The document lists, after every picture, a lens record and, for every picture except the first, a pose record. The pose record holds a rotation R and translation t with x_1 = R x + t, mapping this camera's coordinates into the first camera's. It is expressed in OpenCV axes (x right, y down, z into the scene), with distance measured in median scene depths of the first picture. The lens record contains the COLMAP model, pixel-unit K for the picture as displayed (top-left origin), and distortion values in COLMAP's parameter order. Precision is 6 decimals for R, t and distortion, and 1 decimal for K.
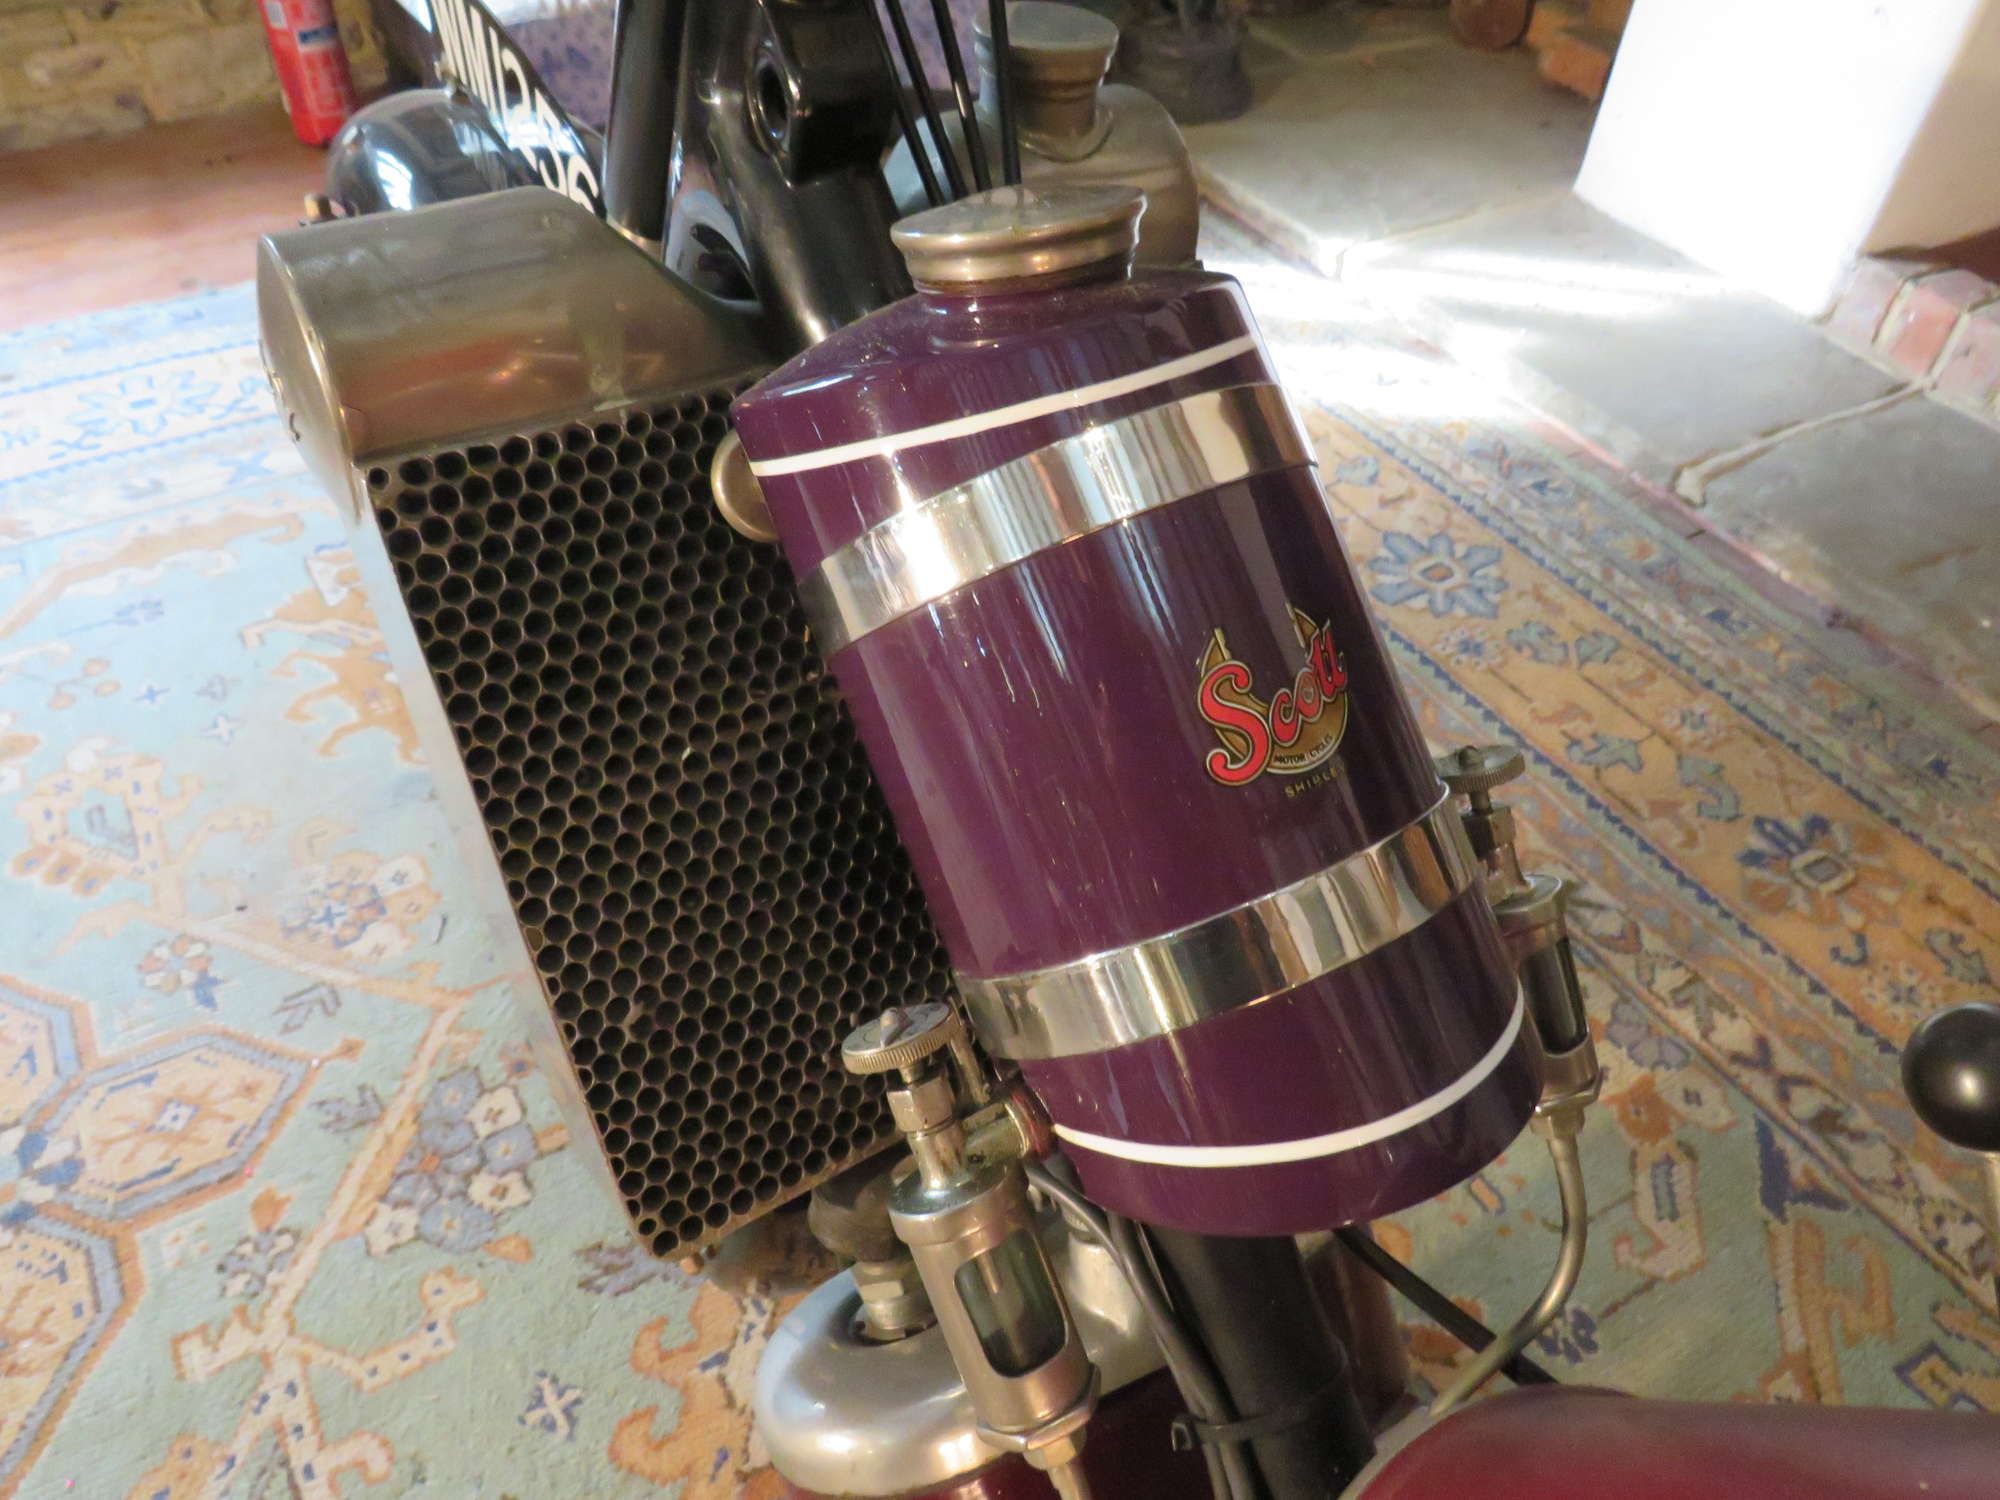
lens RADIAL K [[1394.7, 0, 994.0], [0, 1394.7, 758.7], [0, 0, 1]] dist [-0.032941, 0.005707]
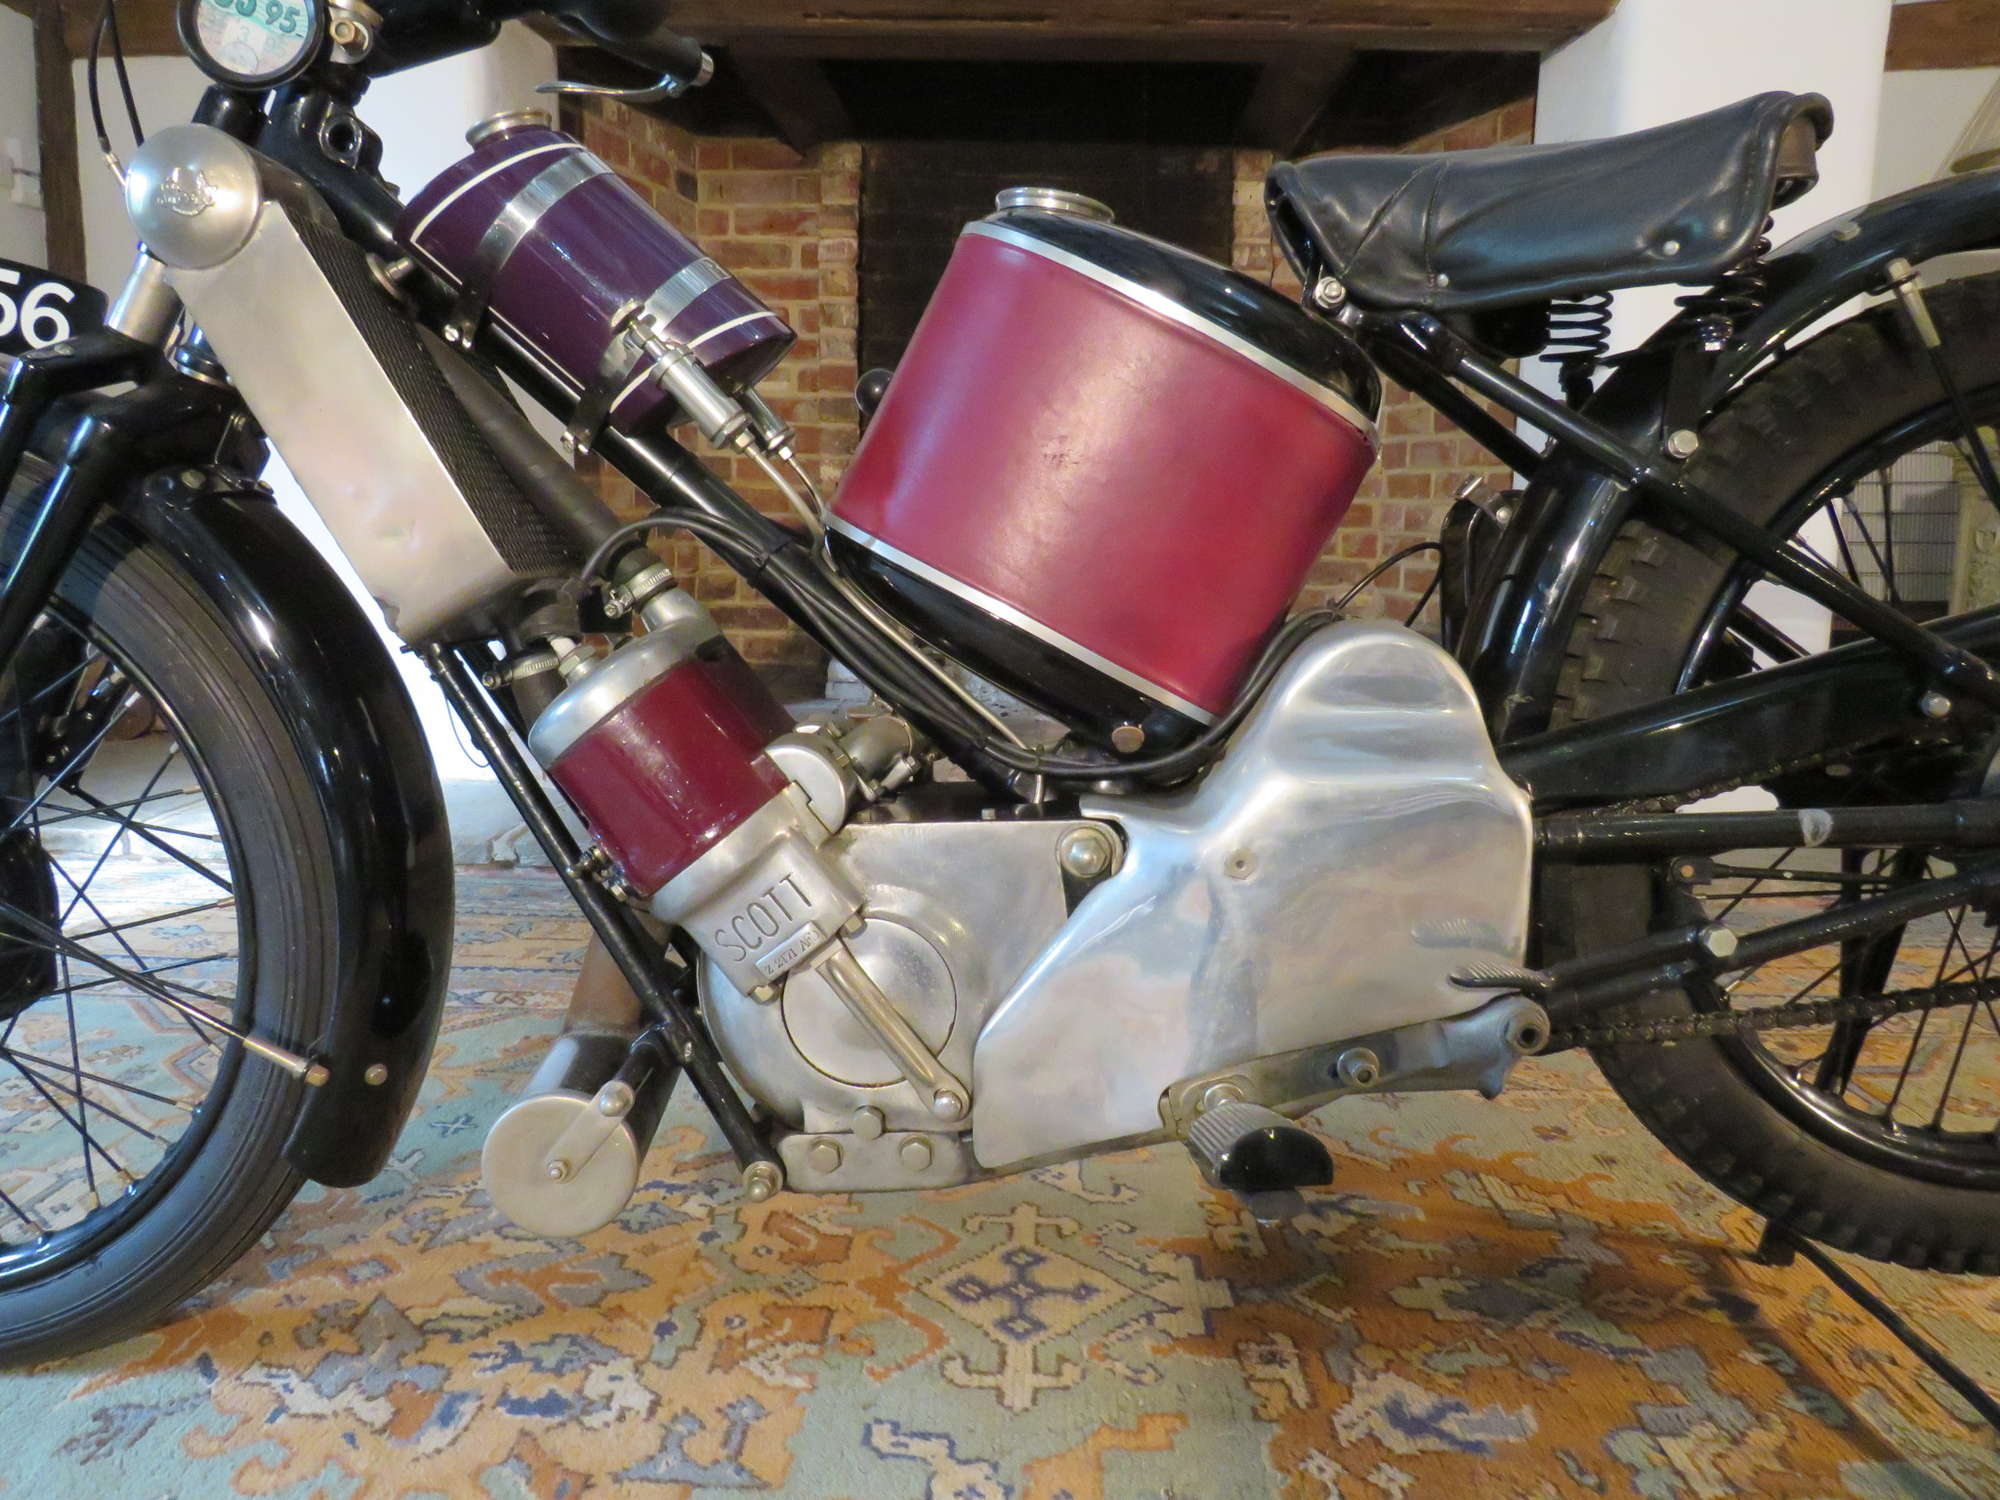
lens RADIAL K [[1394.7, 0, 996.1], [0, 1394.7, 750.8], [0, 0, 1]] dist [-0.032941, 0.005707]
pose [[0.529139, -0.174524, 0.830393, -0.366376], [0.609024, 0.759540, -0.228447, 0.339042], [-0.590848, 0.626610, 0.508192, -0.056549]]
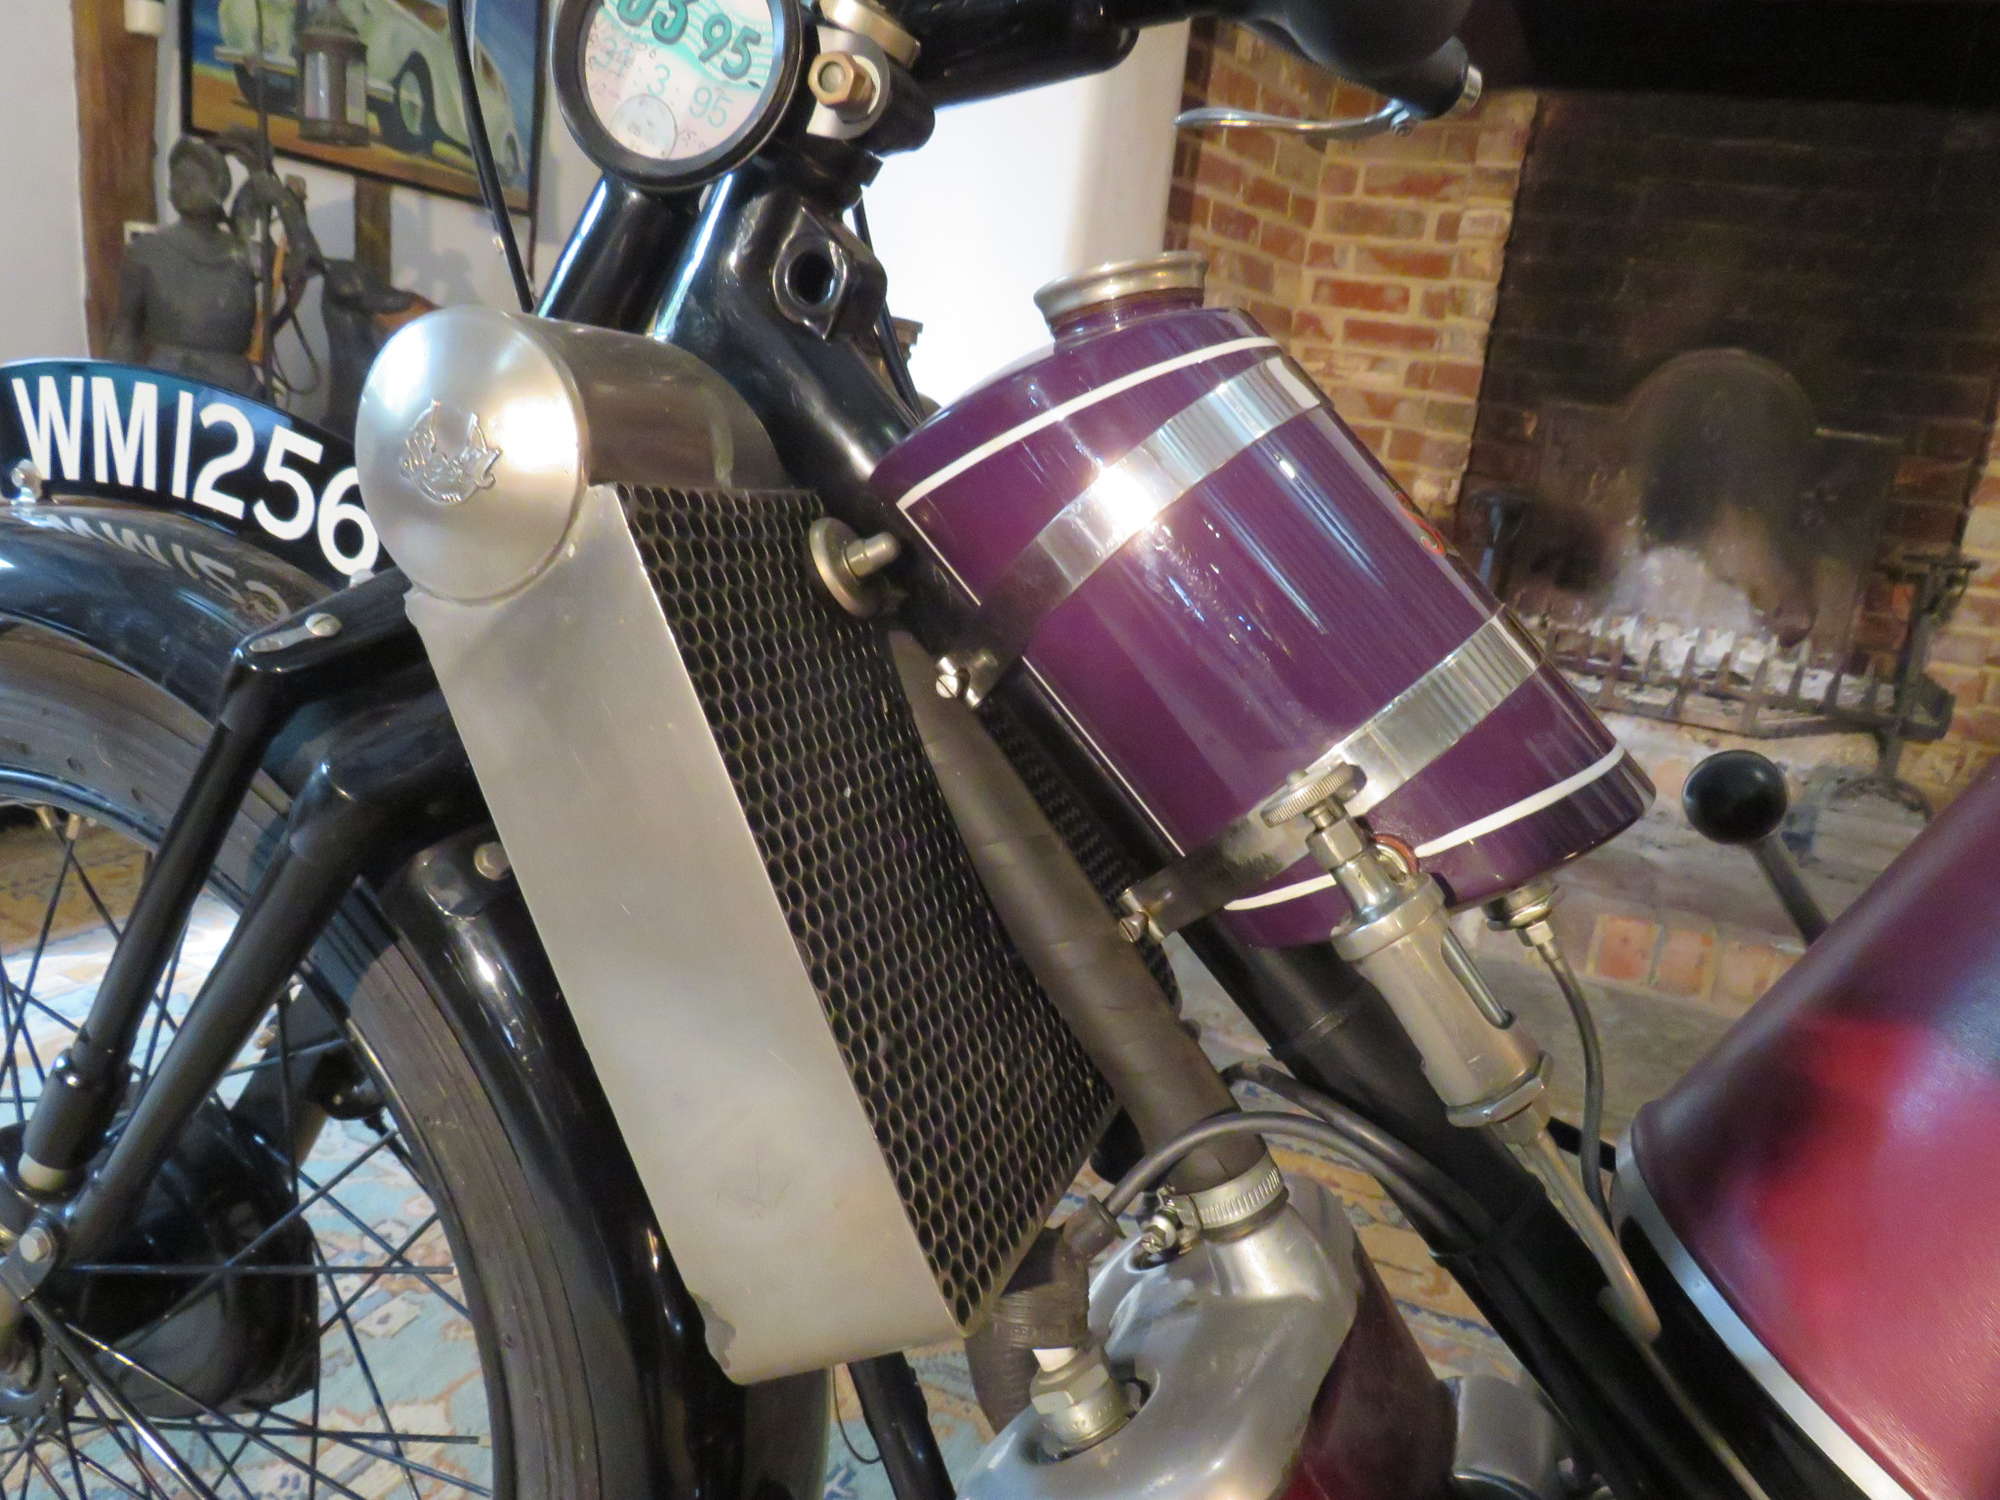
lens RADIAL K [[1394.7, 0, 1014.1], [0, 1394.7, 740.0], [0, 0, 1]] dist [-0.032941, 0.005707]
pose [[0.799105, -0.091715, 0.594154, -0.164794], [0.362224, 0.862219, -0.354078, 0.085056], [-0.479817, 0.498163, 0.722225, 0.036615]]
